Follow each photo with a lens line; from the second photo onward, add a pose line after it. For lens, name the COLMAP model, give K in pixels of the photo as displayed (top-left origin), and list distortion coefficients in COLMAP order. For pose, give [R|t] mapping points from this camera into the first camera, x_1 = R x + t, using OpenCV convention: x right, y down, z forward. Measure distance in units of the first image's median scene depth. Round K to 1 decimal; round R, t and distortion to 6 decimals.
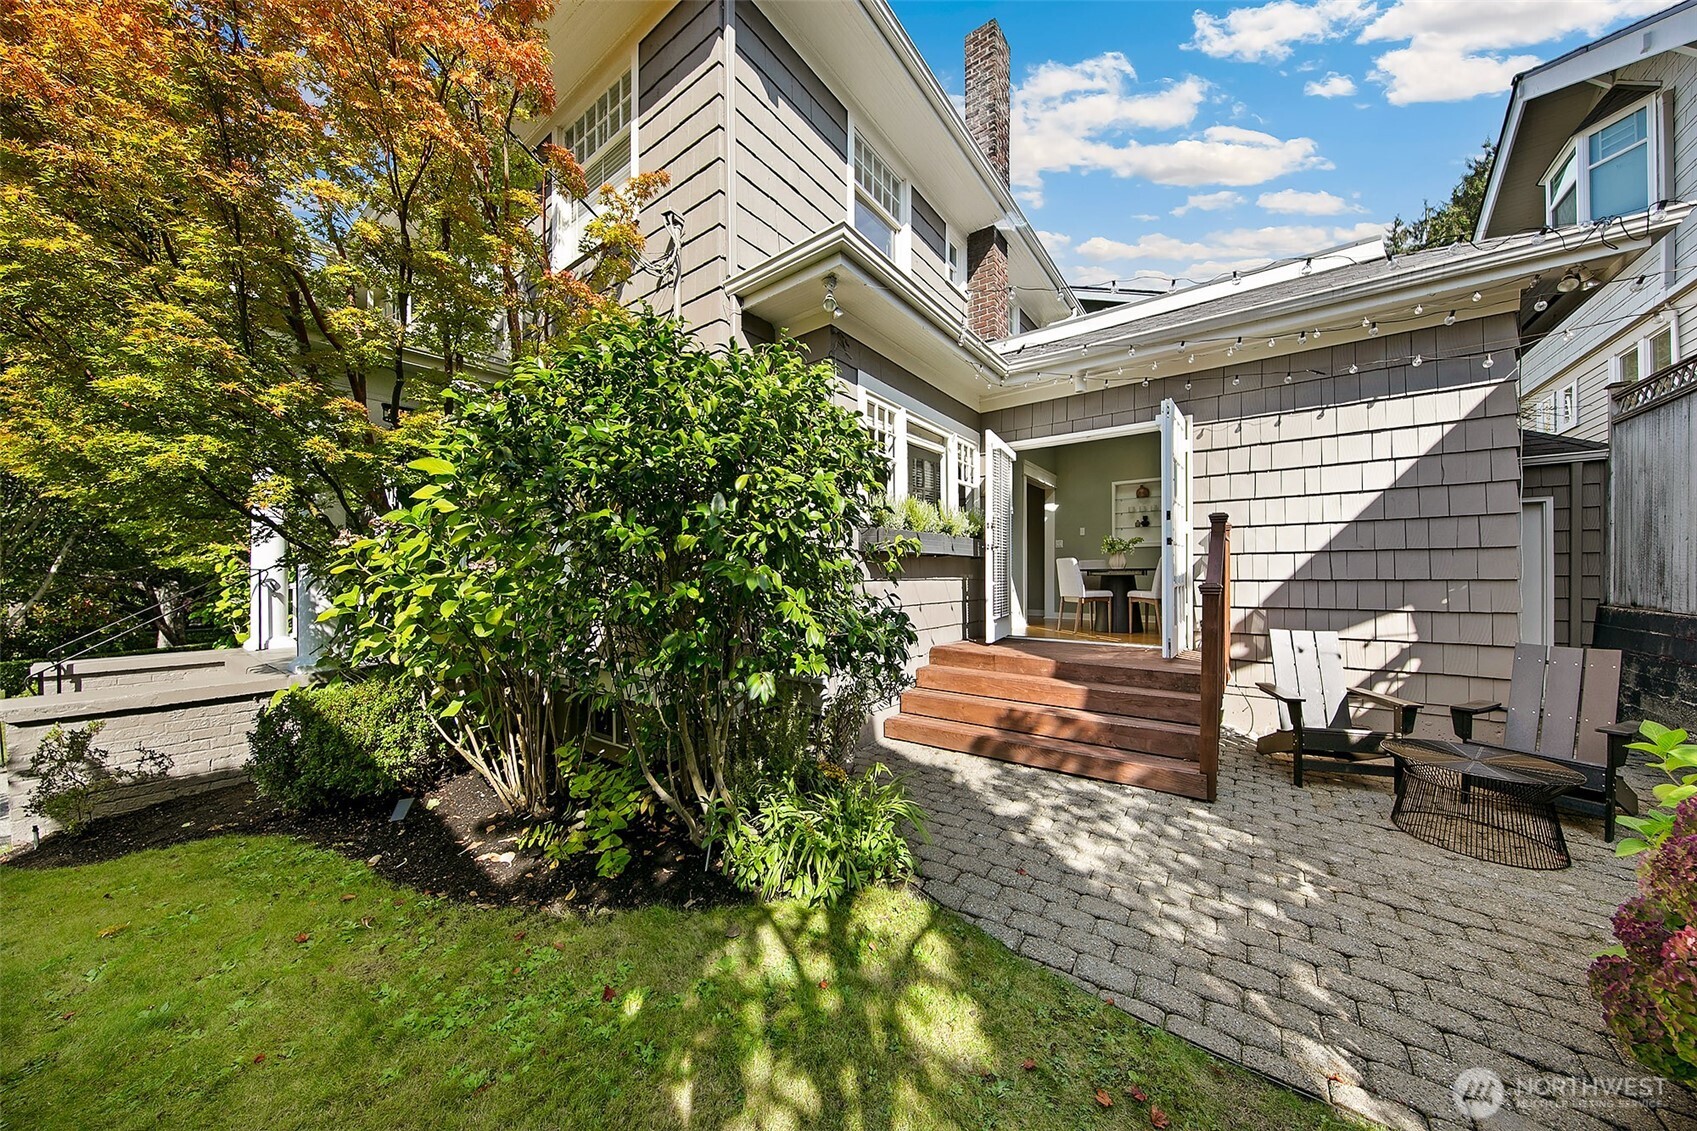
lens RADIAL K [[551.8, 0, 847.2], [0, 551.8, 578.5], [0, 0, 1]] dist [-0.014744, 0.000321]
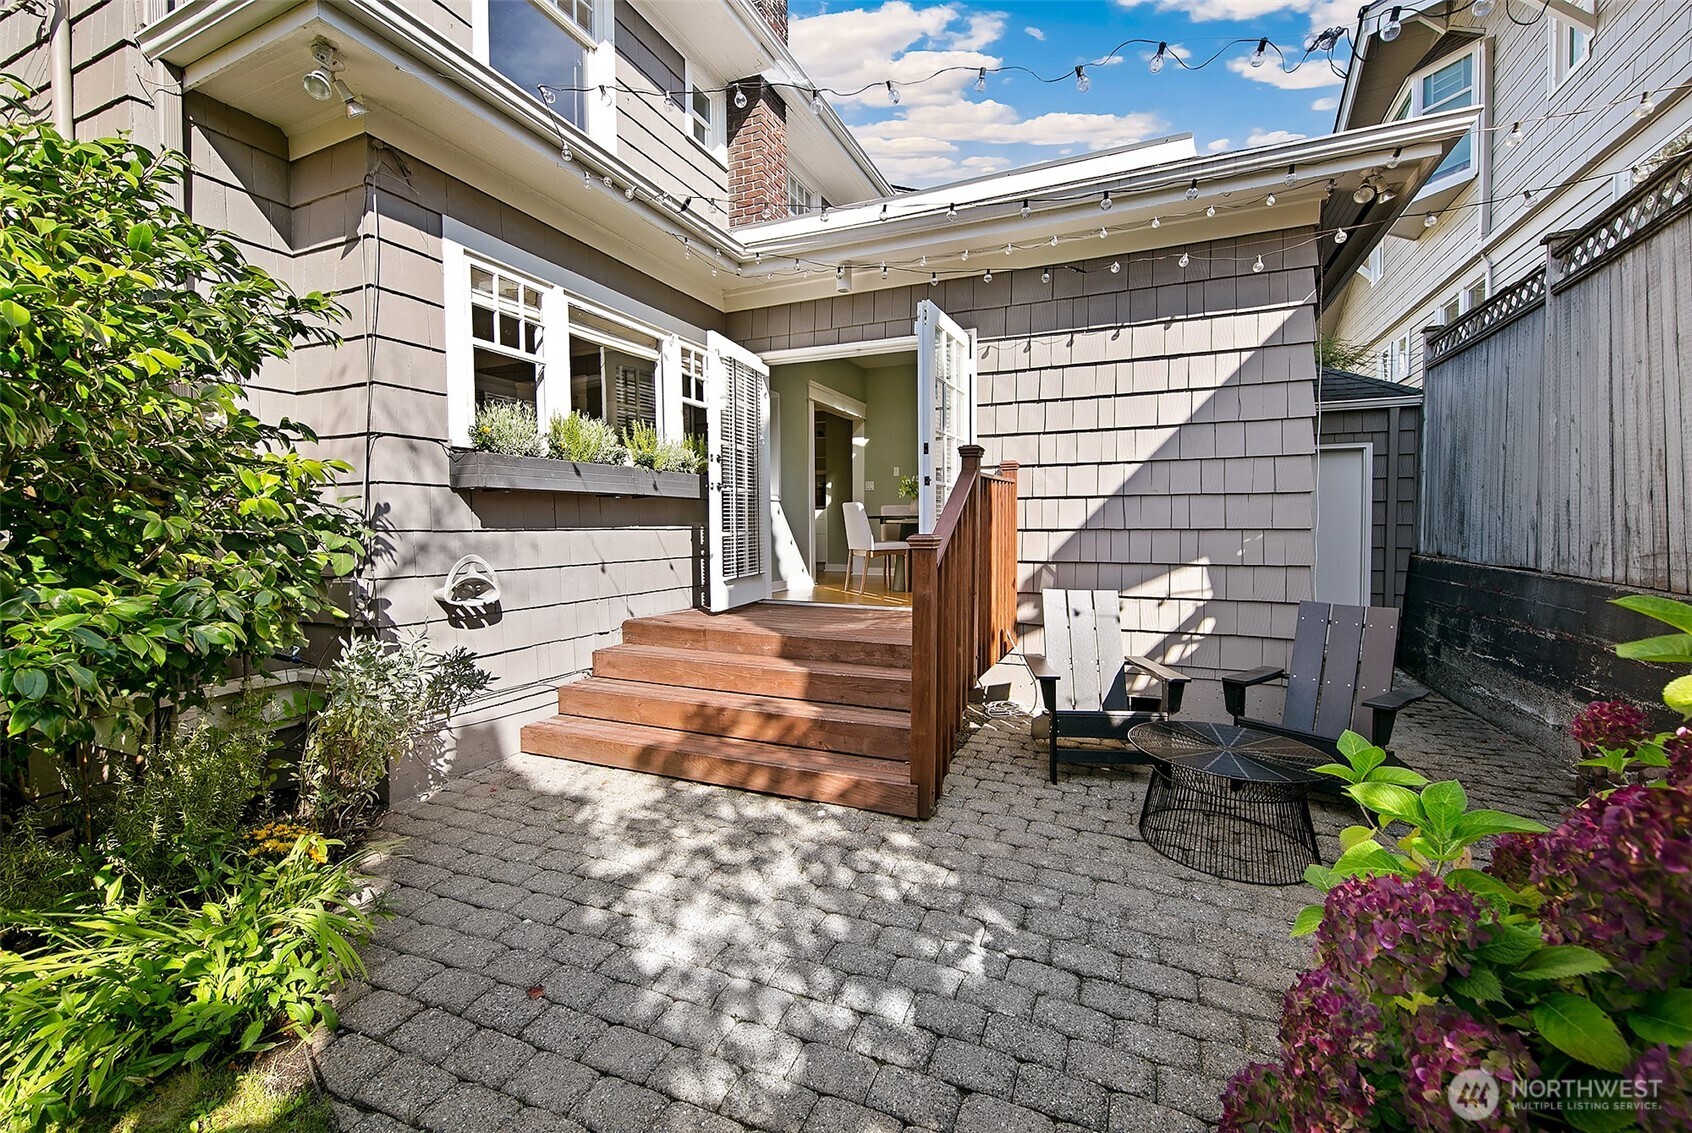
lens RADIAL K [[650.1, 0, 796.9], [0, 650.1, 542.1], [0, 0, 1]] dist [0.002545, -0.003095]
pose [[0.983050, -0.005013, 0.183266, 0.218846], [0.000966, 0.999754, 0.022166, 0.000094], [-0.183332, -0.021614, 0.982813, 0.099511]]
